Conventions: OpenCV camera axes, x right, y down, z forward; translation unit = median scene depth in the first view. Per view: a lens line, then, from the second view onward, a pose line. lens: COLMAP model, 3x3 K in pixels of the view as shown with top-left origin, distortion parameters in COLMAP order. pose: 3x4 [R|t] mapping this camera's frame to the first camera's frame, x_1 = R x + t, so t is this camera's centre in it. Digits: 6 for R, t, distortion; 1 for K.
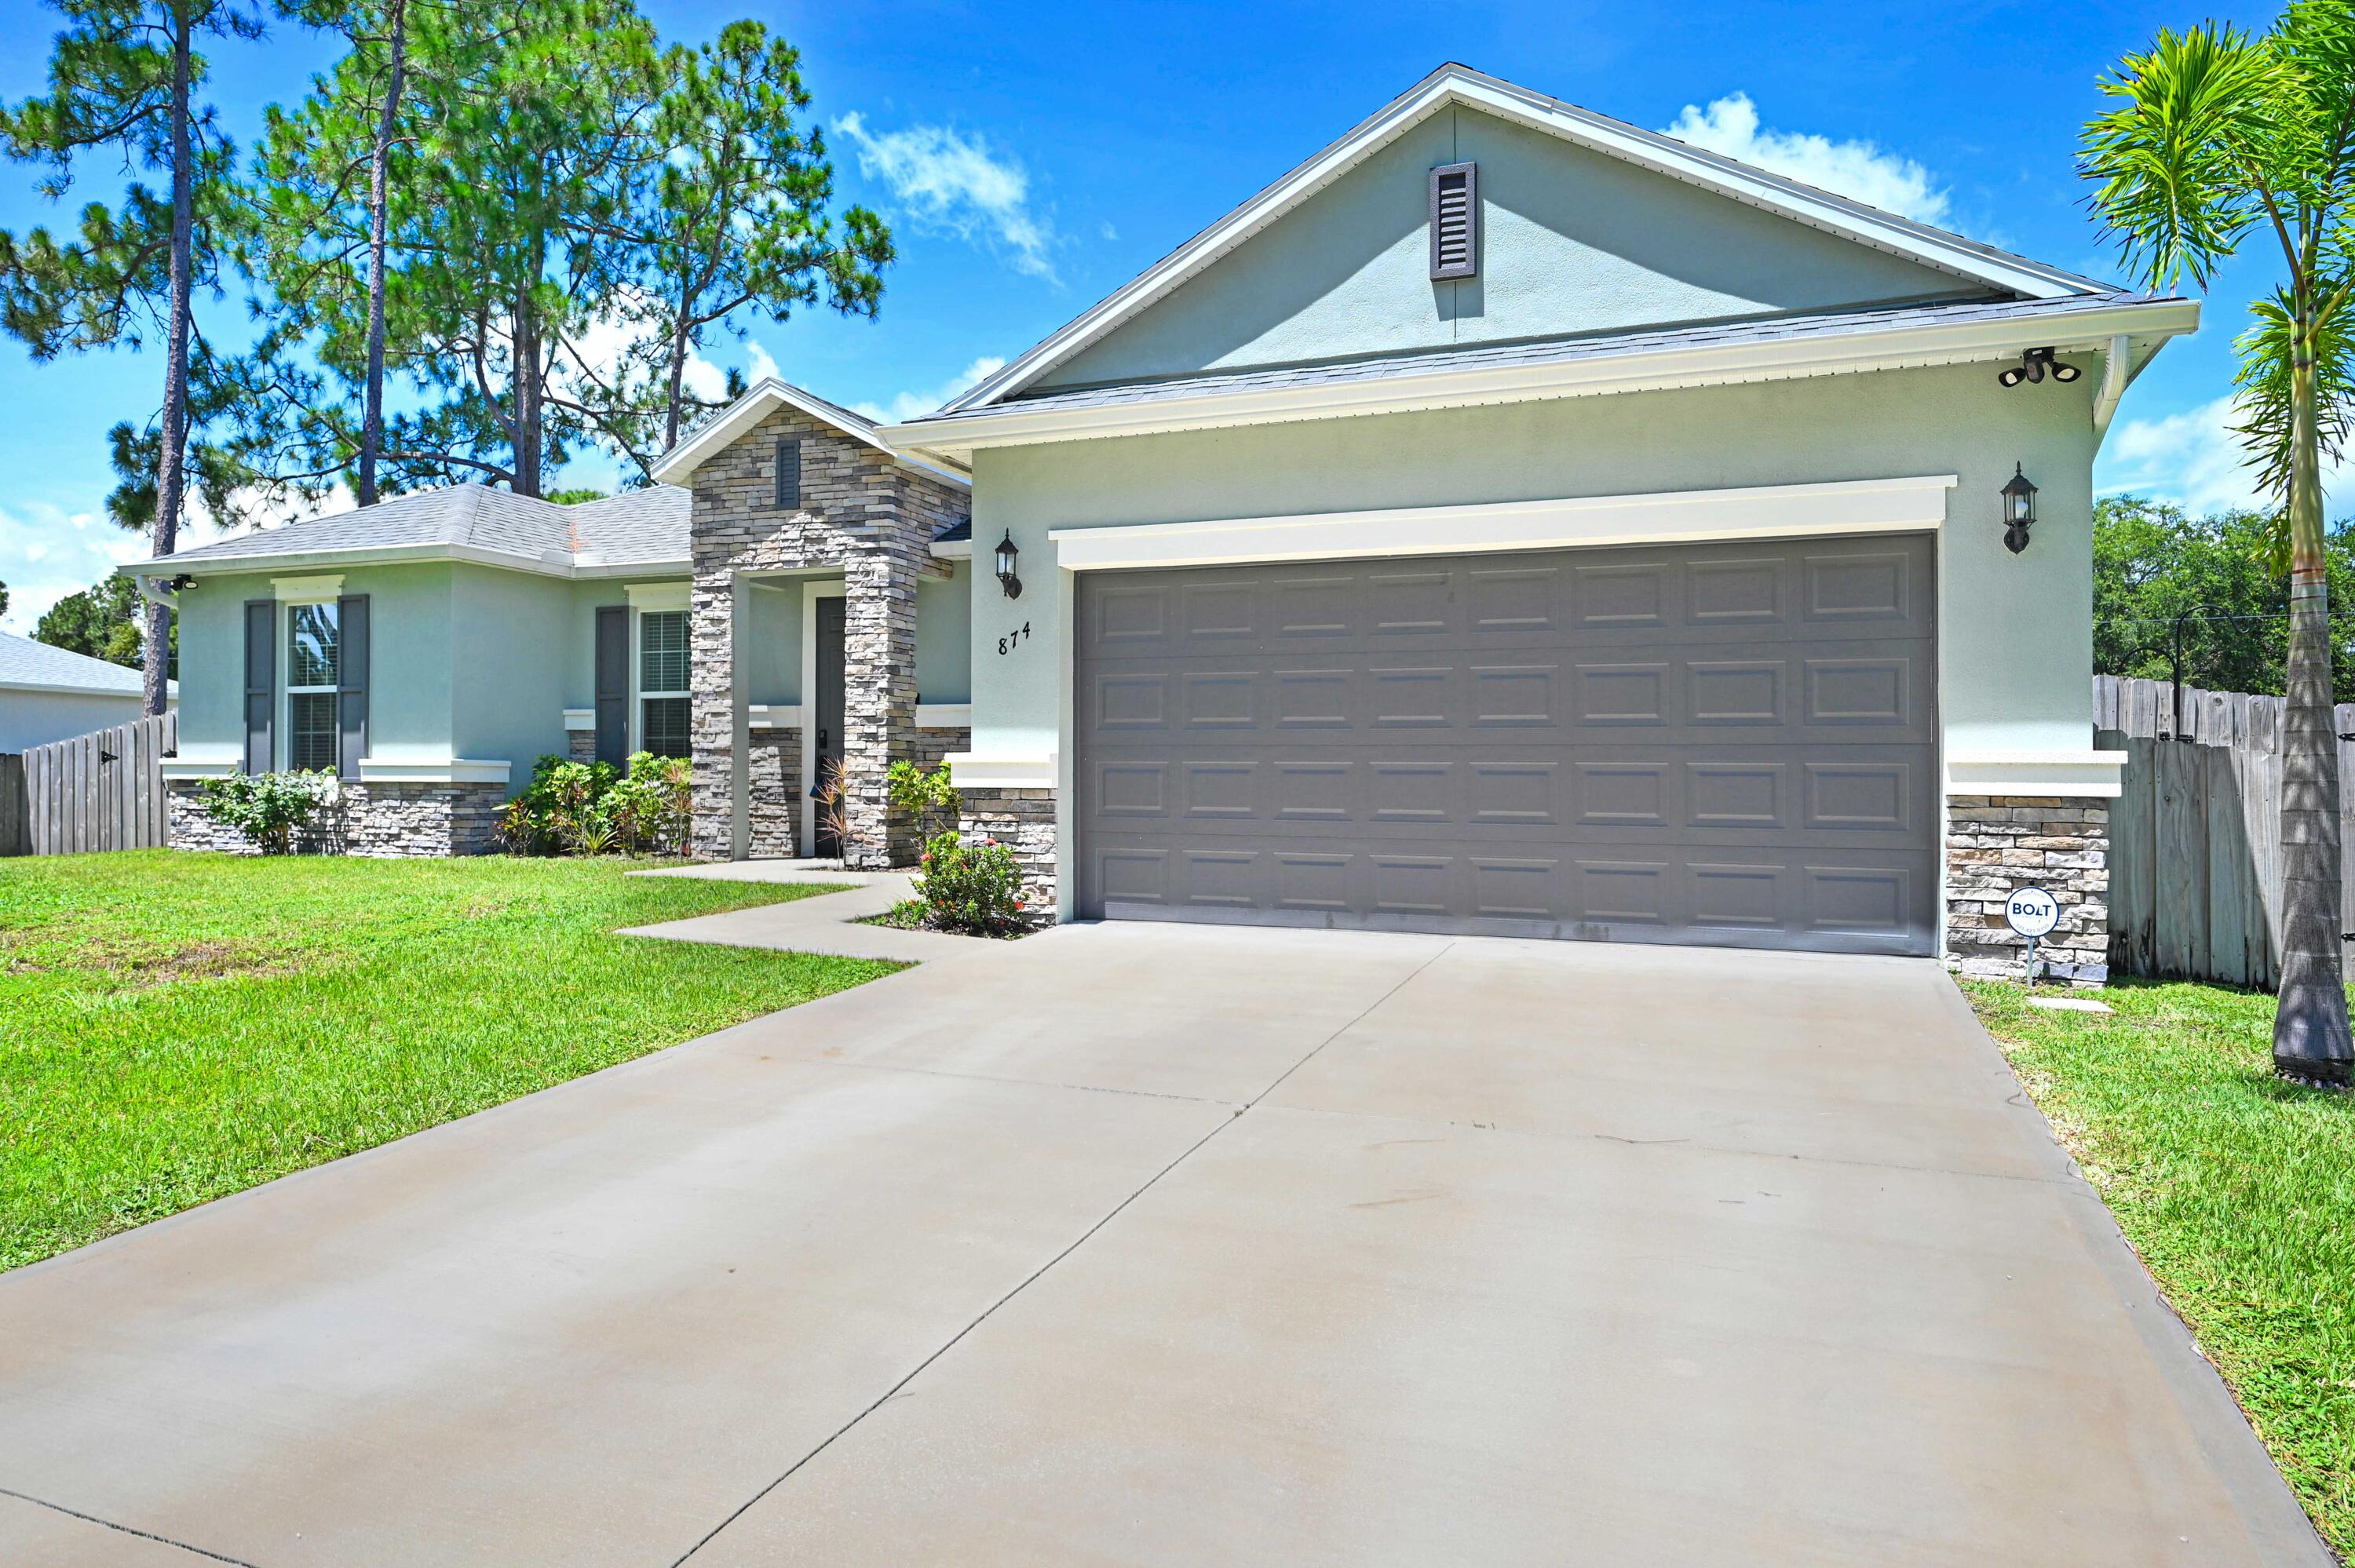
lens RADIAL K [[1373.4, 0, 1175.5], [0, 1373.4, 766.2], [0, 0, 1]] dist [-0.000127, -0.000004]
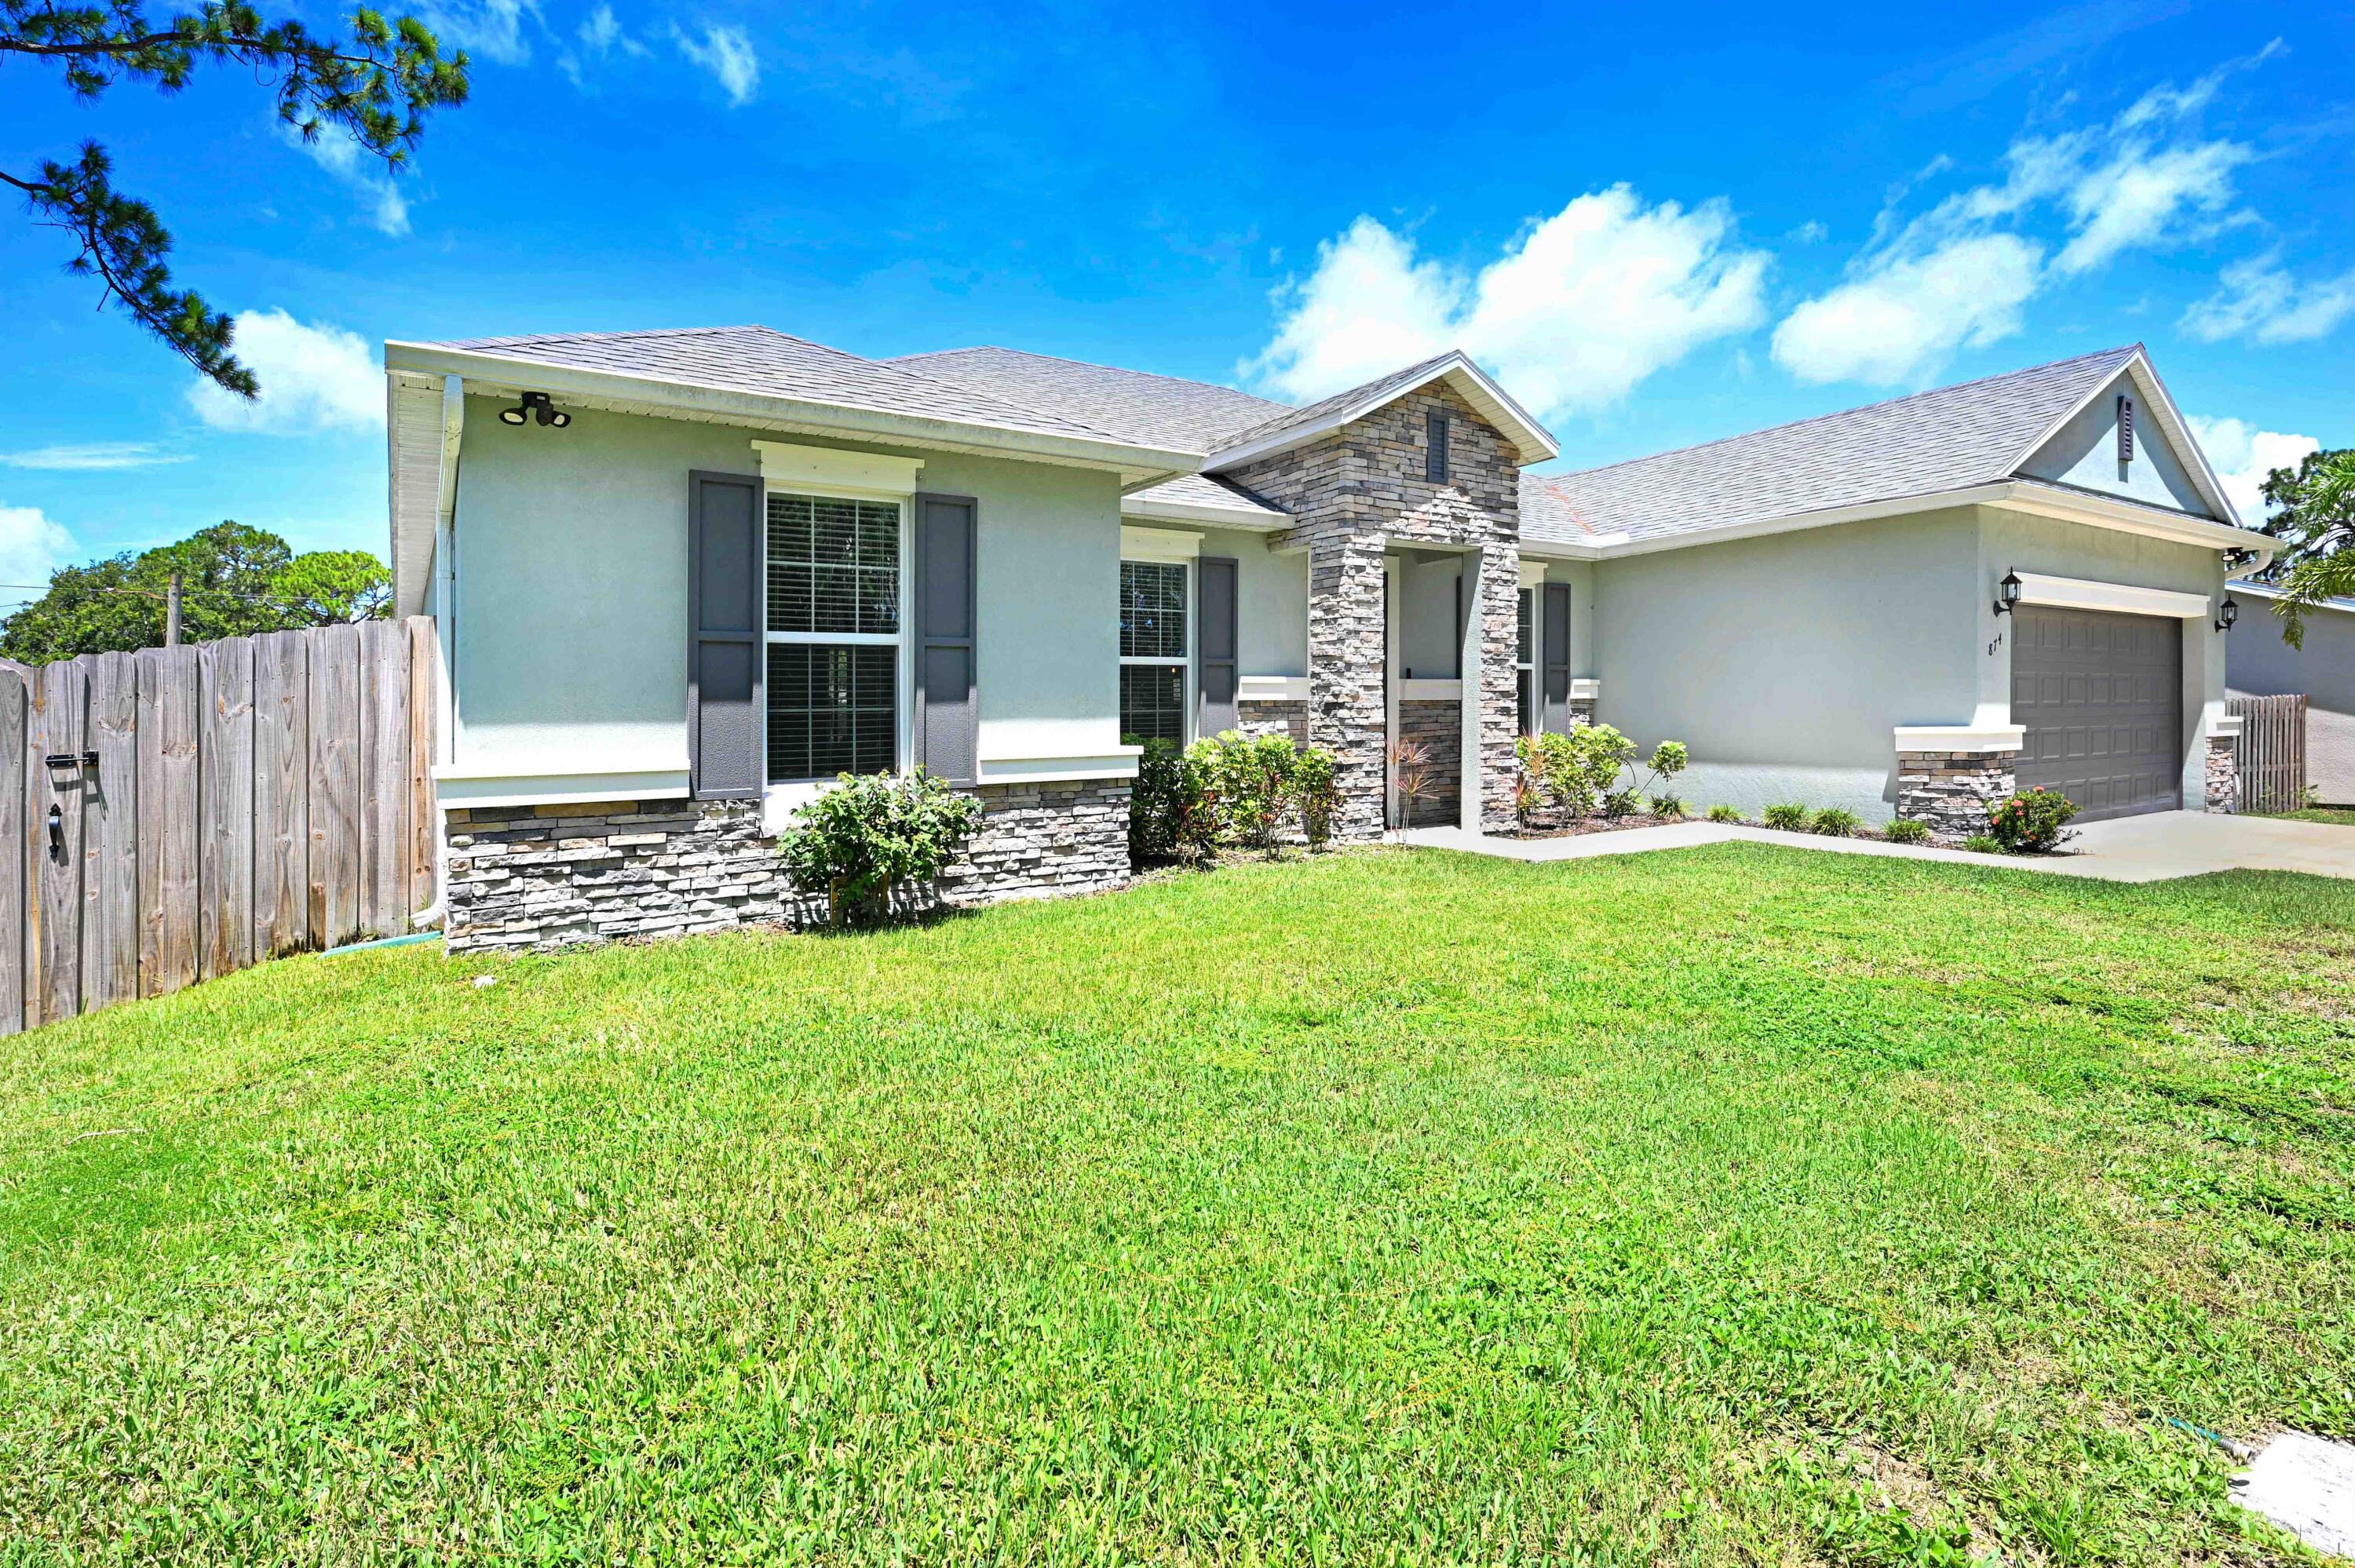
lens RADIAL K [[1119.0, 0, 1150.1], [0, 1119.0, 714.5], [0, 0, 1]] dist [0.002254, 0.000081]
pose [[0.609846, -0.012981, 0.792414, -1.031257], [0.012648, 0.999898, 0.006646, -0.026561], [-0.792419, 0.005969, 0.609948, 0.655029]]
